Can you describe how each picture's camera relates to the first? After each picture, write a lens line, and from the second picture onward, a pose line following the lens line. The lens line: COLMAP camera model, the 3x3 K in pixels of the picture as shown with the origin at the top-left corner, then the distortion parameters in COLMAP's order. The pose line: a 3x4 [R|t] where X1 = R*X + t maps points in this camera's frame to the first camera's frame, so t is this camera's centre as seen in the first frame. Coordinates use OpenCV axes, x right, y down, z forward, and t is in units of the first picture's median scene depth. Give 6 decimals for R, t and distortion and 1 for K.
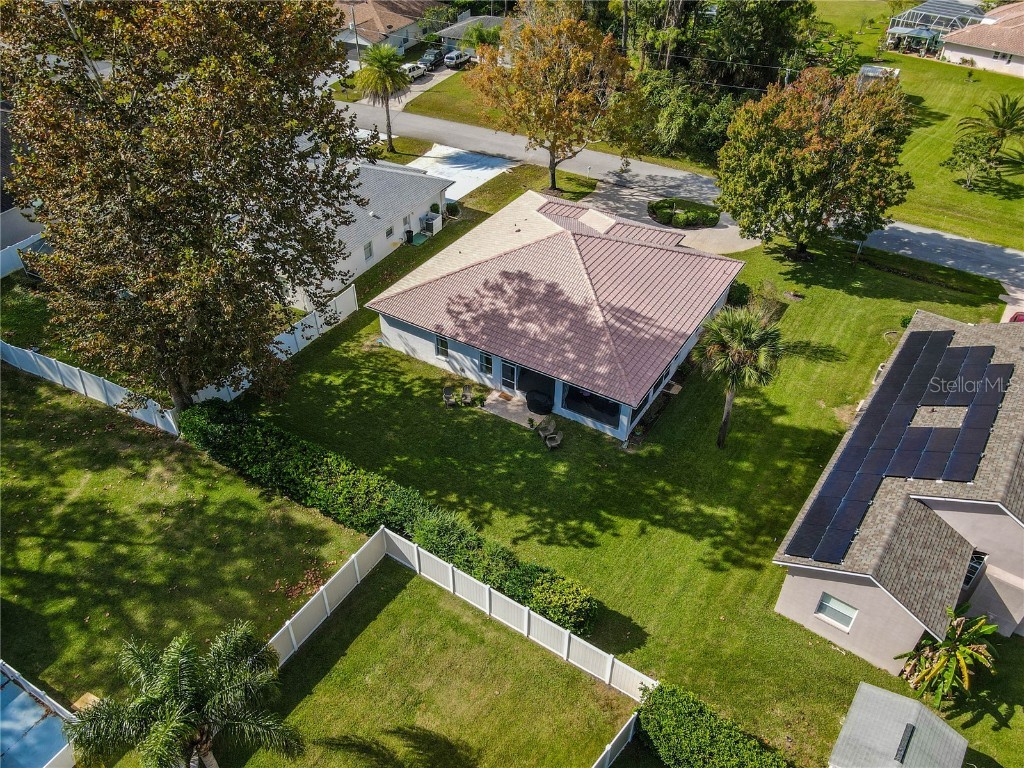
lens RADIAL K [[749.9, 0, 512.7], [0, 749.9, 368.9], [0, 0, 1]] dist [0.010338, 0.008242]
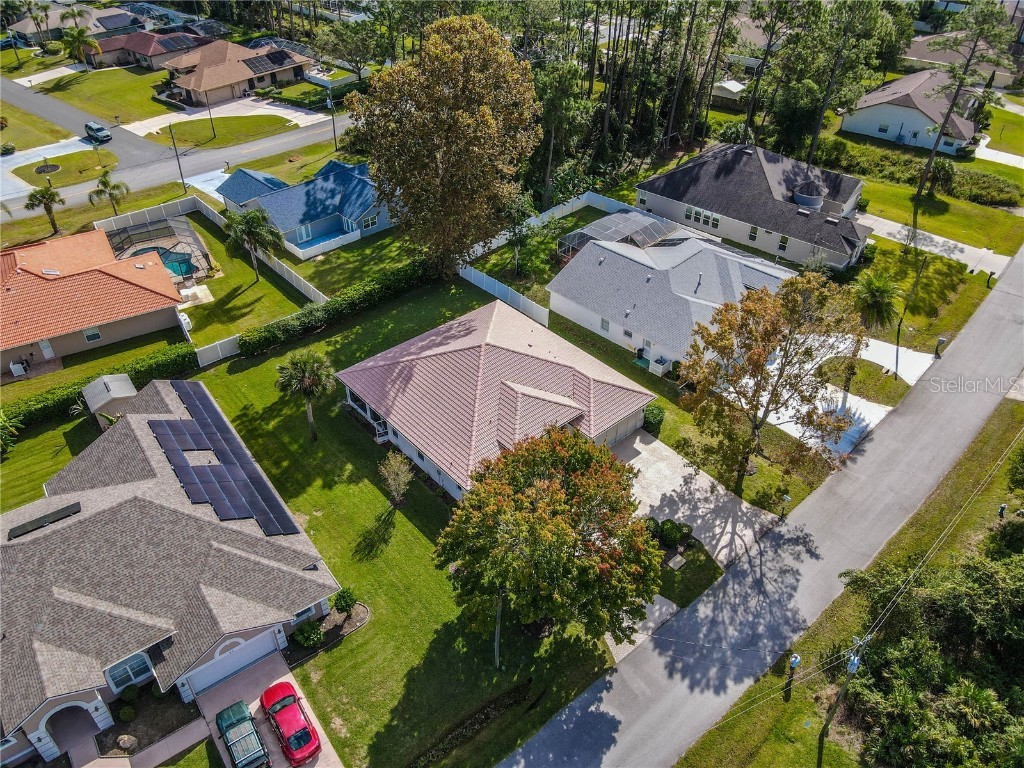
lens RADIAL K [[749.9, 0, 507.3], [0, 749.9, 373.8], [0, 0, 1]] dist [0.010338, 0.008242]
pose [[-0.289436, 0.575772, -0.764666, 1.164838], [-0.590459, 0.521362, 0.616068, -1.051815], [0.753382, 0.629816, 0.189068, 0.870496]]
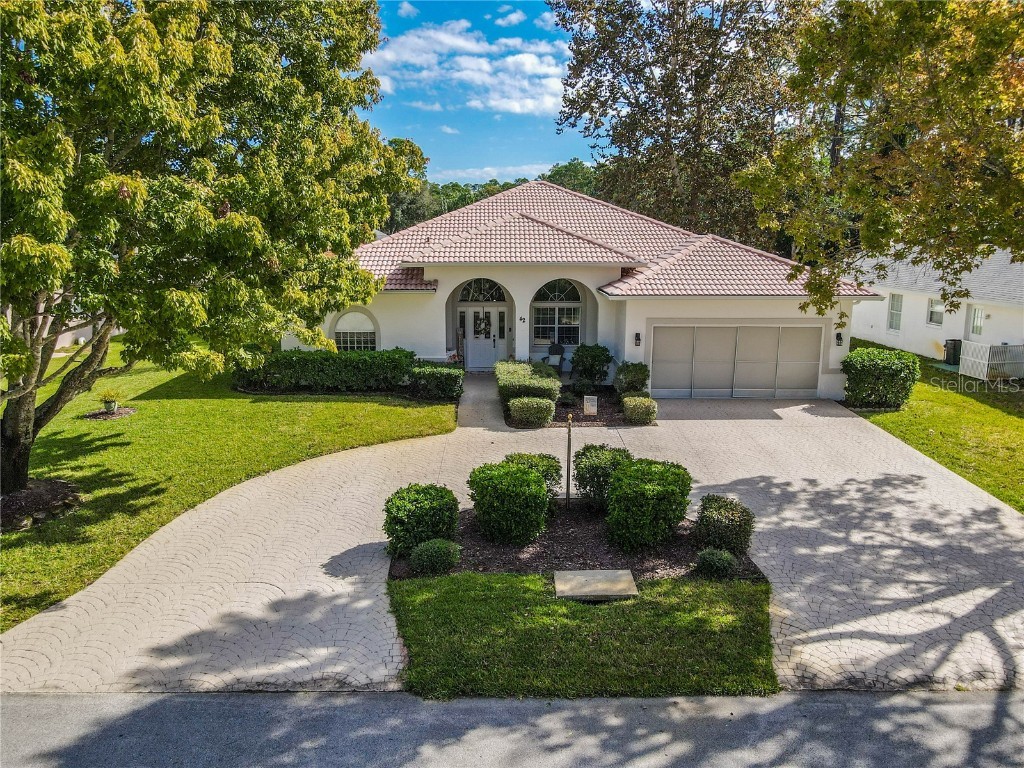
lens RADIAL K [[749.9, 0, 511.1], [0, 749.9, 372.9], [0, 0, 1]] dist [0.010338, 0.008242]
pose [[-0.836103, 0.098378, -0.539680, 0.500089], [-0.342549, 0.674785, 0.653701, -0.527561], [0.428478, 0.731428, -0.530491, 1.567431]]
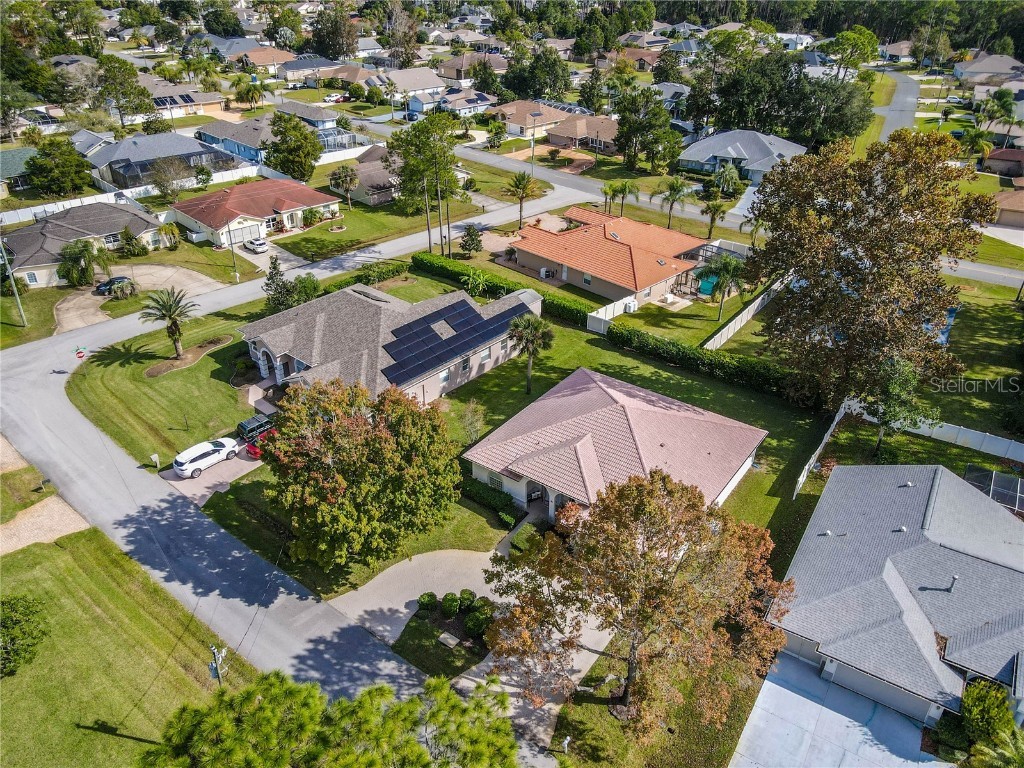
lens RADIAL K [[749.9, 0, 515.7], [0, 749.9, 377.4], [0, 0, 1]] dist [0.010338, 0.008242]
pose [[-0.997212, -0.047304, 0.057709, 0.193276], [0.035595, 0.378158, 0.925056, -1.477979], [-0.065582, 0.924532, -0.375420, 1.544842]]
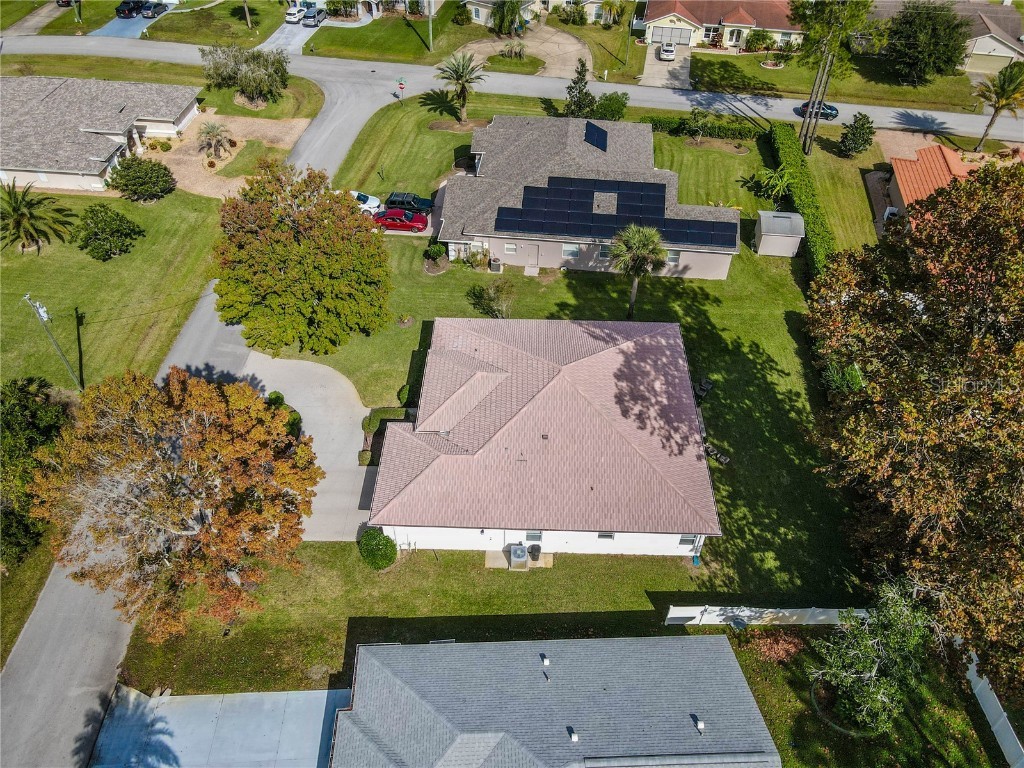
lens RADIAL K [[749.9, 0, 515.5], [0, 749.9, 376.1], [0, 0, 1]] dist [0.010338, 0.008242]
pose [[-0.508287, -0.609585, 0.608318, -0.545051], [0.518267, 0.347617, 0.781385, -1.059895], [-0.687781, 0.712439, 0.139238, 0.969555]]
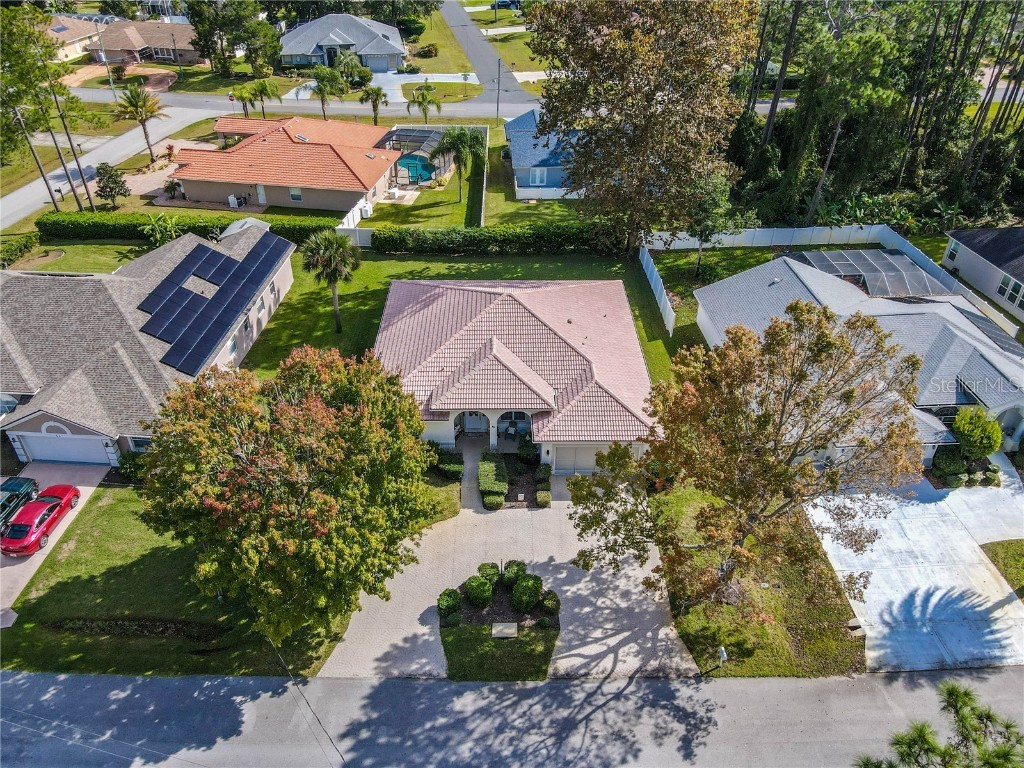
lens RADIAL K [[749.9, 0, 511.4], [0, 749.9, 366.0], [0, 0, 1]] dist [0.010338, 0.008242]
pose [[-0.843140, 0.295067, -0.449500, 0.626850], [-0.337828, 0.359670, 0.869775, -1.166963], [0.418314, 0.885196, -0.203571, 1.403978]]
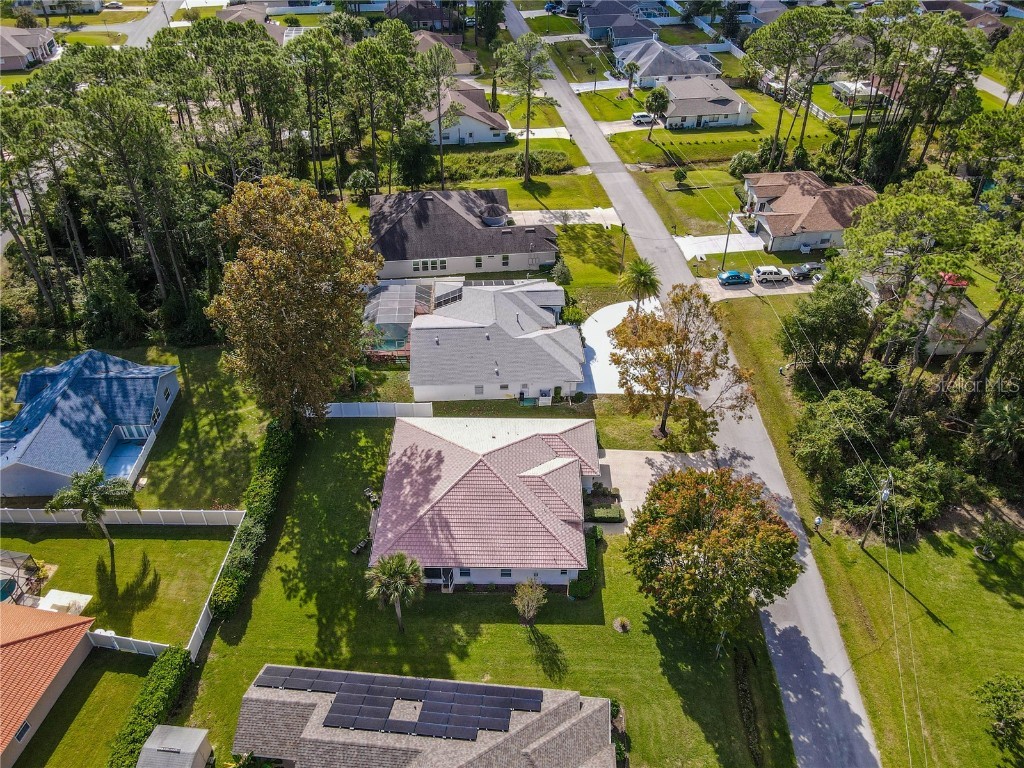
lens RADIAL K [[749.9, 0, 509.1], [0, 749.9, 378.9], [0, 0, 1]] dist [0.010338, 0.008242]
pose [[0.519267, 0.536337, -0.665360, 1.039395], [-0.526378, 0.814065, 0.245406, -0.728890], [0.673267, 0.222800, 0.705033, -0.006943]]
